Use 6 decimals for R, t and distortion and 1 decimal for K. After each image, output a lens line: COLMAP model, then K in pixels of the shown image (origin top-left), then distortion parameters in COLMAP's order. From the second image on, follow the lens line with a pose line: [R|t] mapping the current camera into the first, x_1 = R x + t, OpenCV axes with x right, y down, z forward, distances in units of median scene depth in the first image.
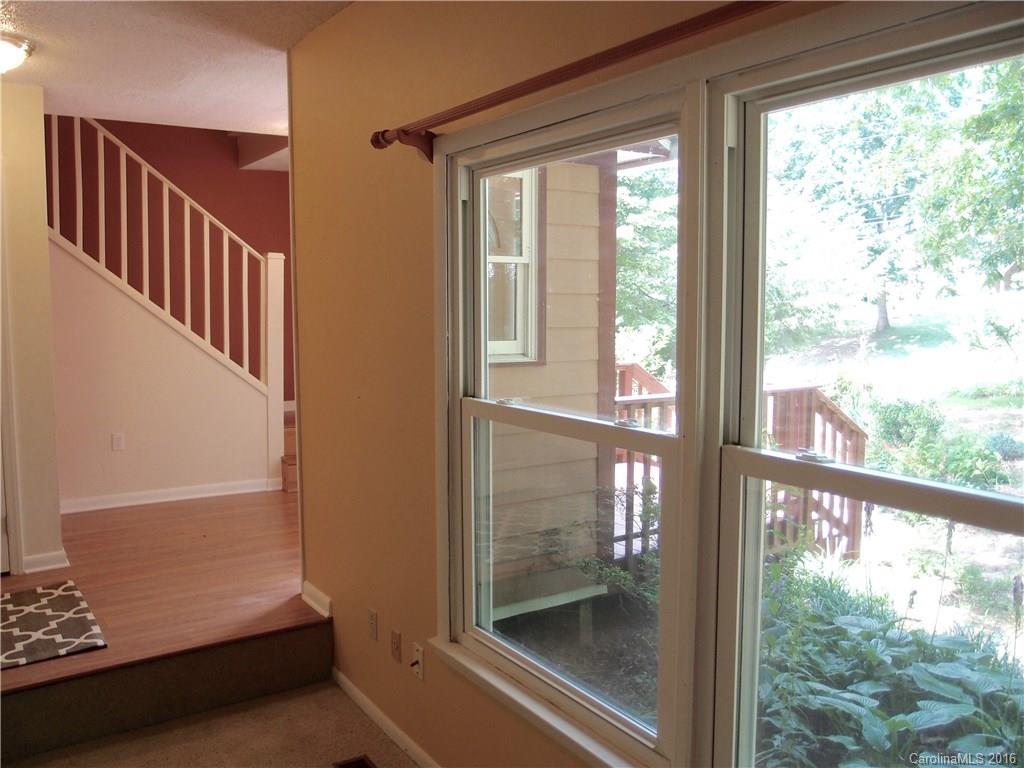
lens RADIAL K [[844.8, 0, 512.0], [0, 844.8, 384.0], [0, 0, 1]] dist [-0.058569, 0.009806]
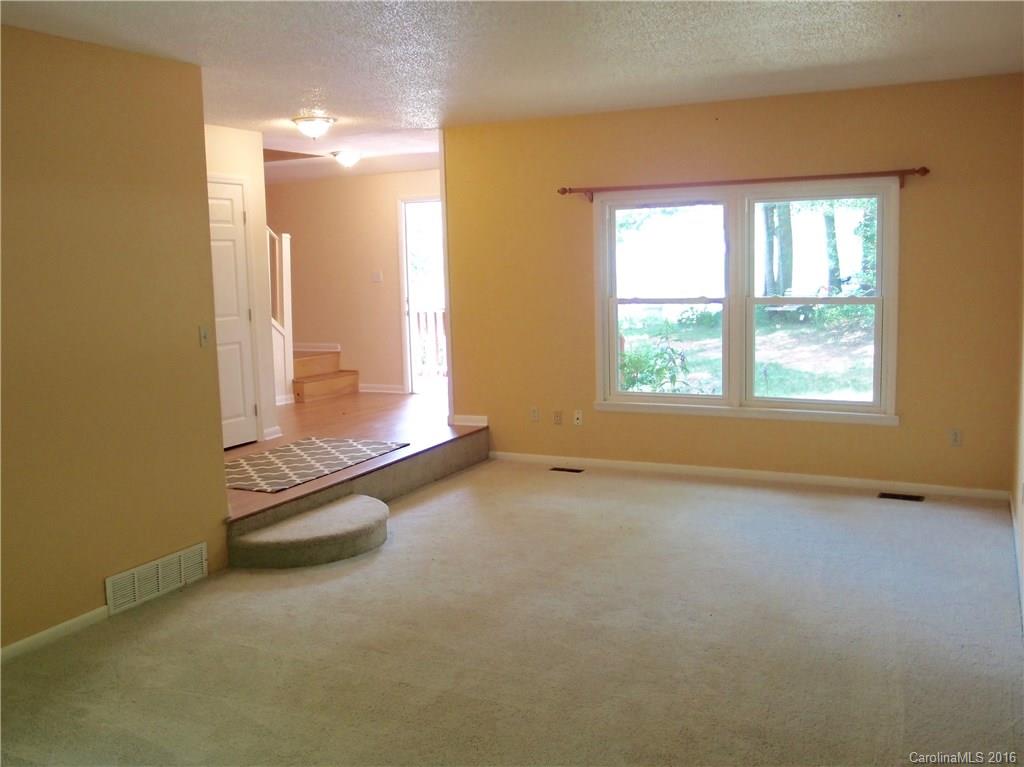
lens RADIAL K [[934.1, 0, 512.0], [0, 934.1, 383.5], [0, 0, 1]] dist [0.000805, 0.003048]
pose [[0.861958, -0.080887, 0.500485, -0.879363], [0.071586, 0.996718, 0.037799, 0.072259], [-0.501900, 0.003247, 0.864920, -0.634774]]
